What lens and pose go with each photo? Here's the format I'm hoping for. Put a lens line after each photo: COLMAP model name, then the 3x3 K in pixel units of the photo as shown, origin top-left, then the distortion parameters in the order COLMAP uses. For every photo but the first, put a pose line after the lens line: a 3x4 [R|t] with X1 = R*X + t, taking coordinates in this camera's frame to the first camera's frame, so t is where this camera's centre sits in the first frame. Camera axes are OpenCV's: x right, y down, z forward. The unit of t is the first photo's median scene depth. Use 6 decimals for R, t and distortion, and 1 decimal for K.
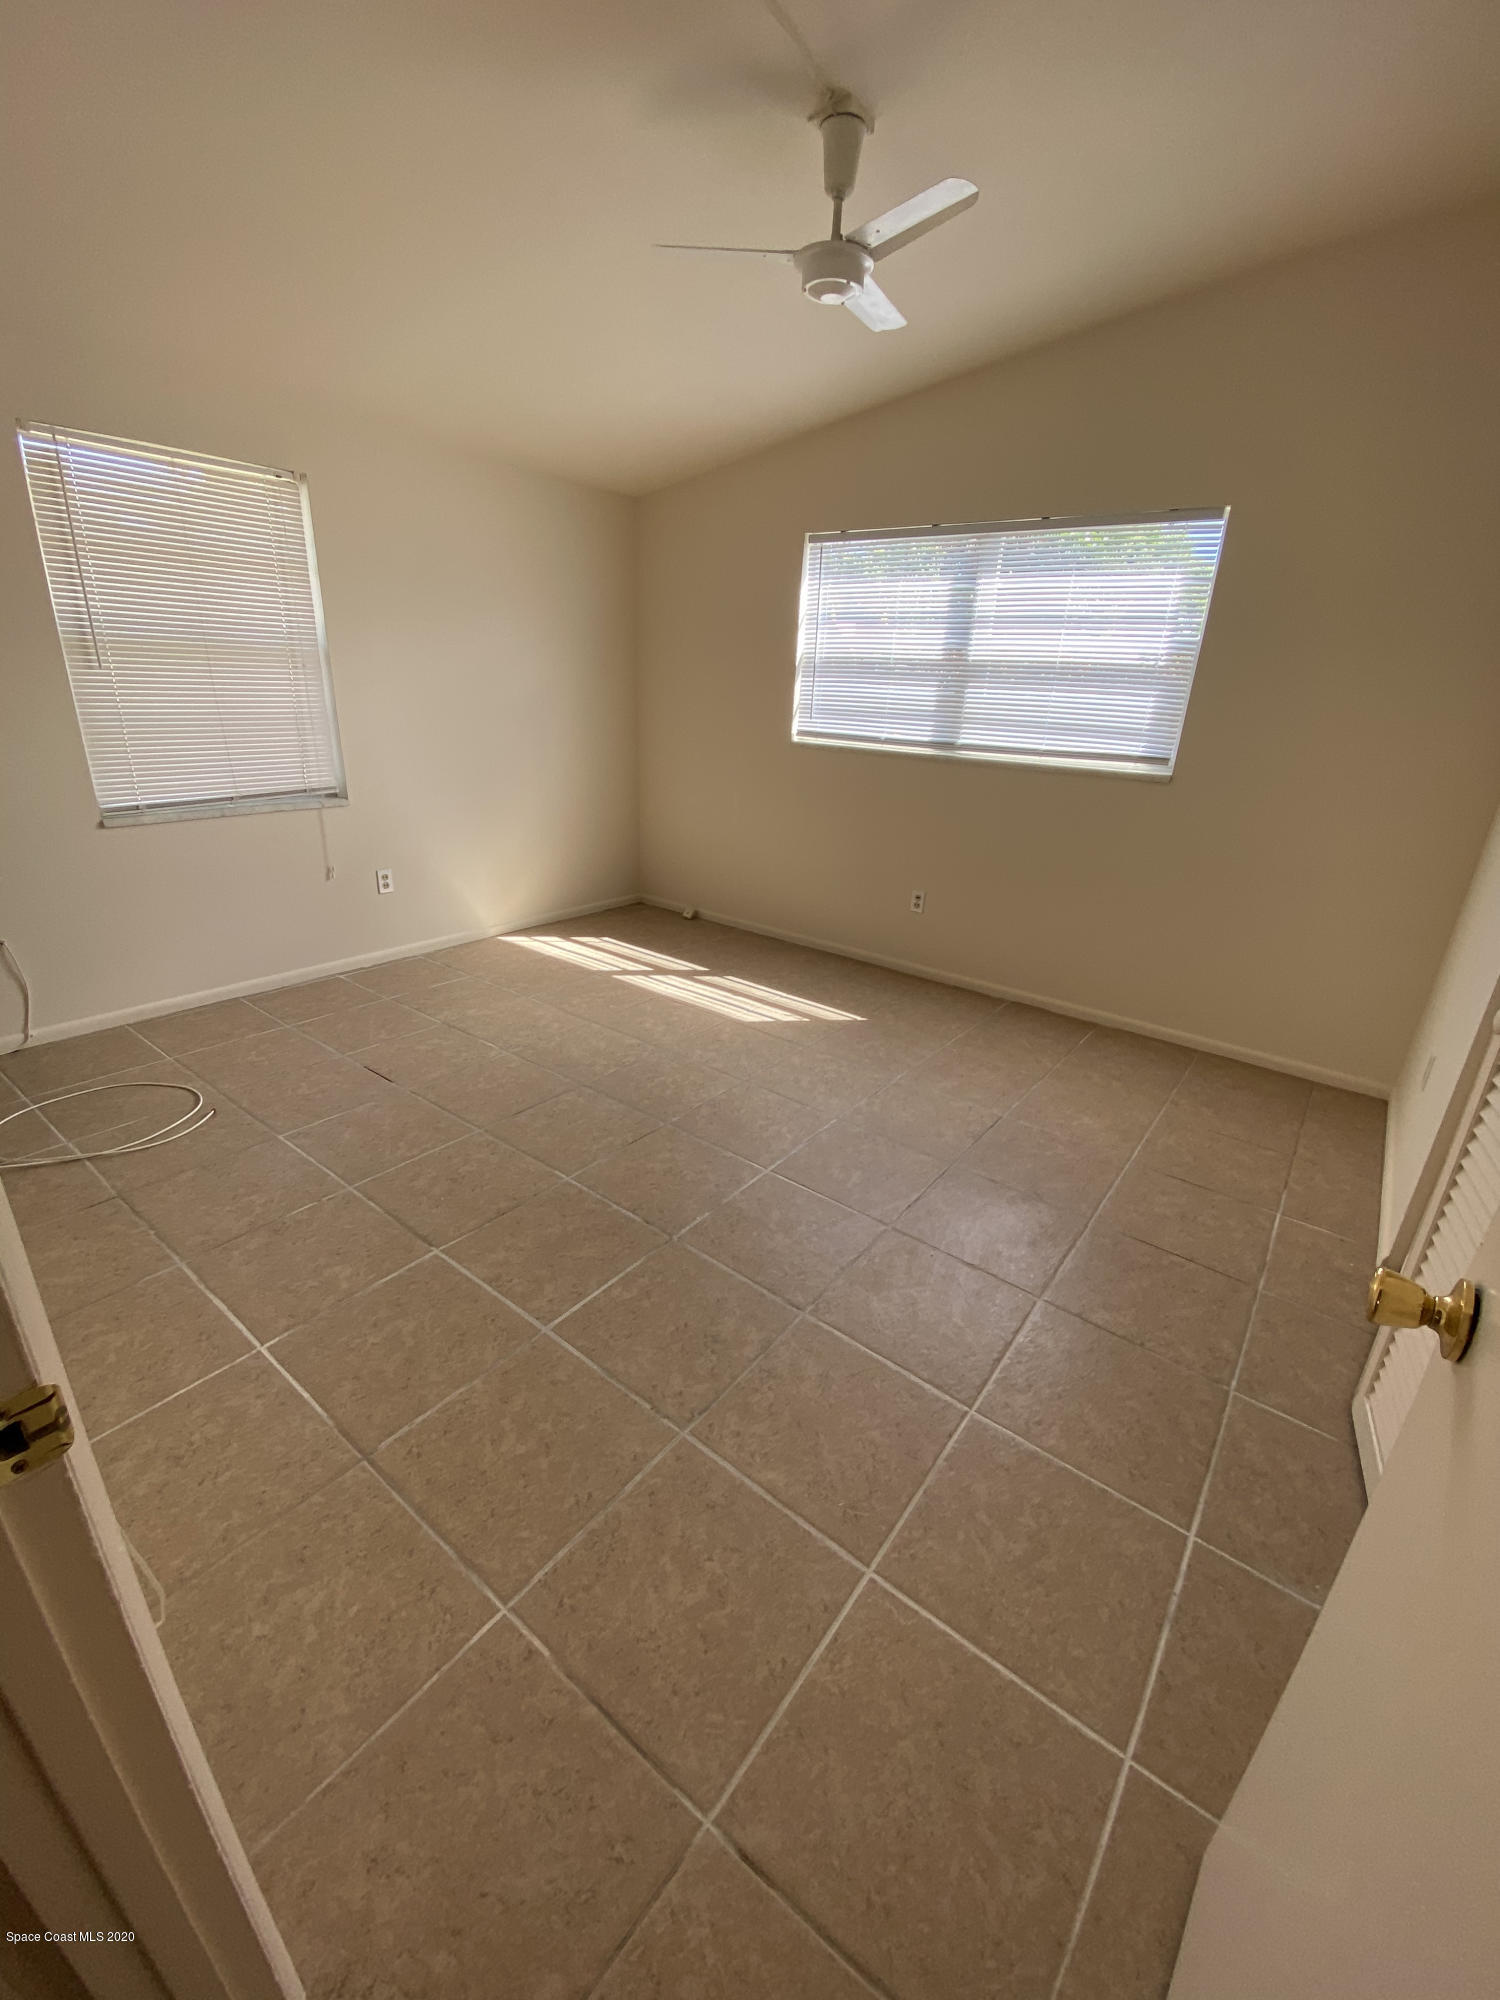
lens RADIAL K [[812.5, 0, 748.9], [0, 812.5, 1001.6], [0, 0, 1]] dist [0.000874, 0.000128]
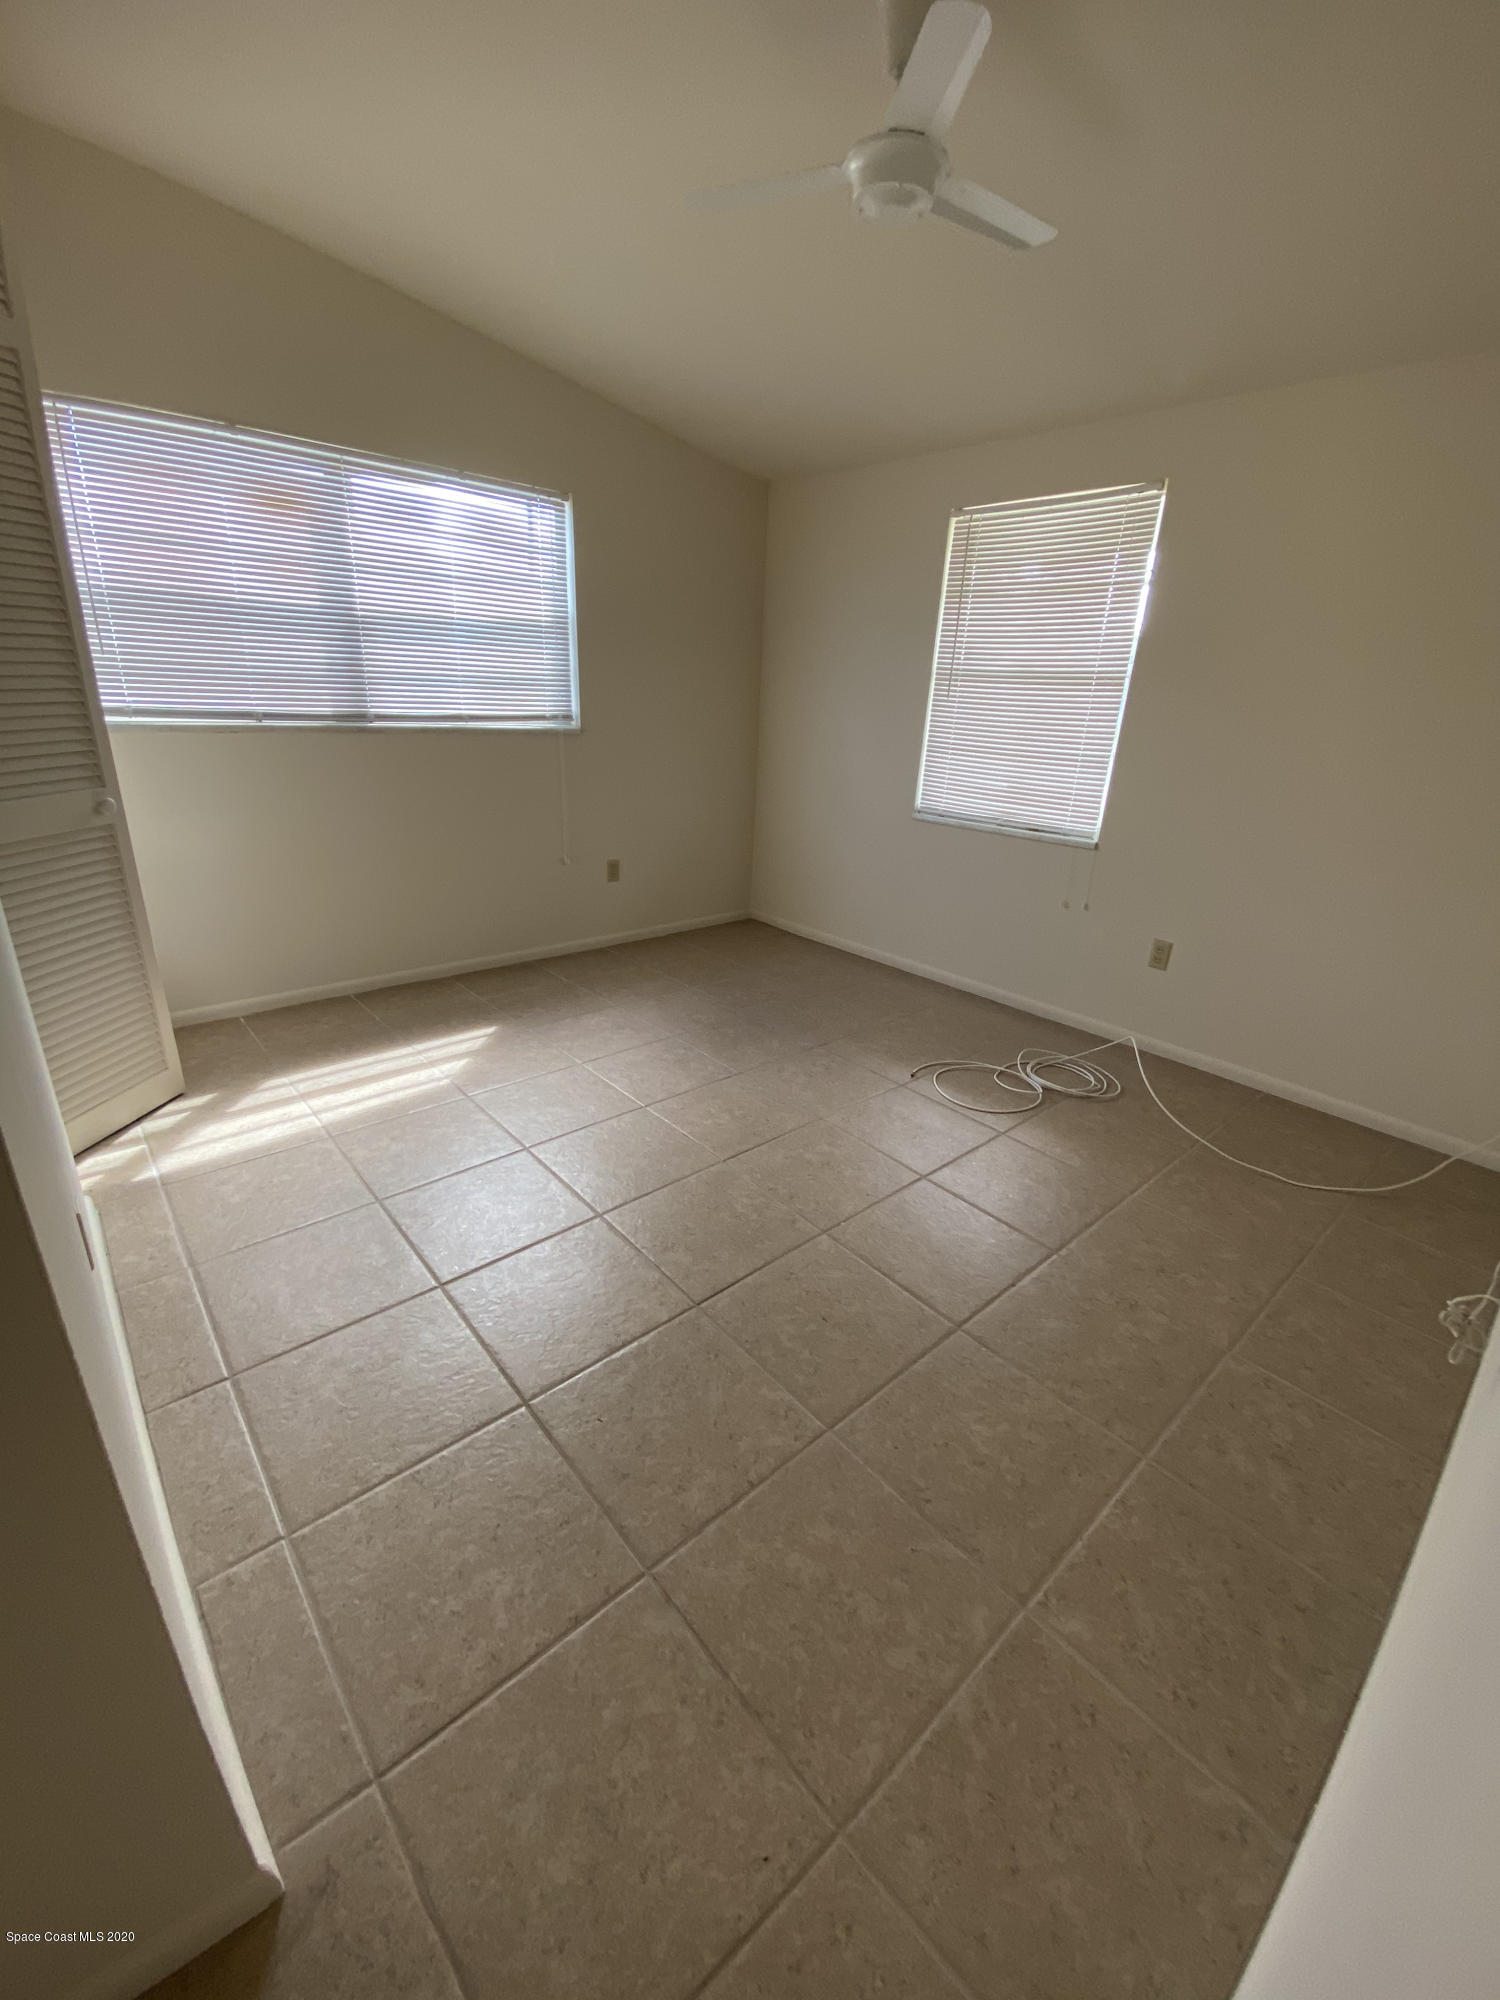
lens RADIAL K [[812.5, 0, 748.9], [0, 812.5, 1001.6], [0, 0, 1]] dist [0.000874, 0.000128]
pose [[0.189368, -0.378017, 0.906224, -0.563621], [0.326904, 0.894545, 0.304834, -0.178003], [-0.925891, 0.238522, 0.292973, 0.460133]]
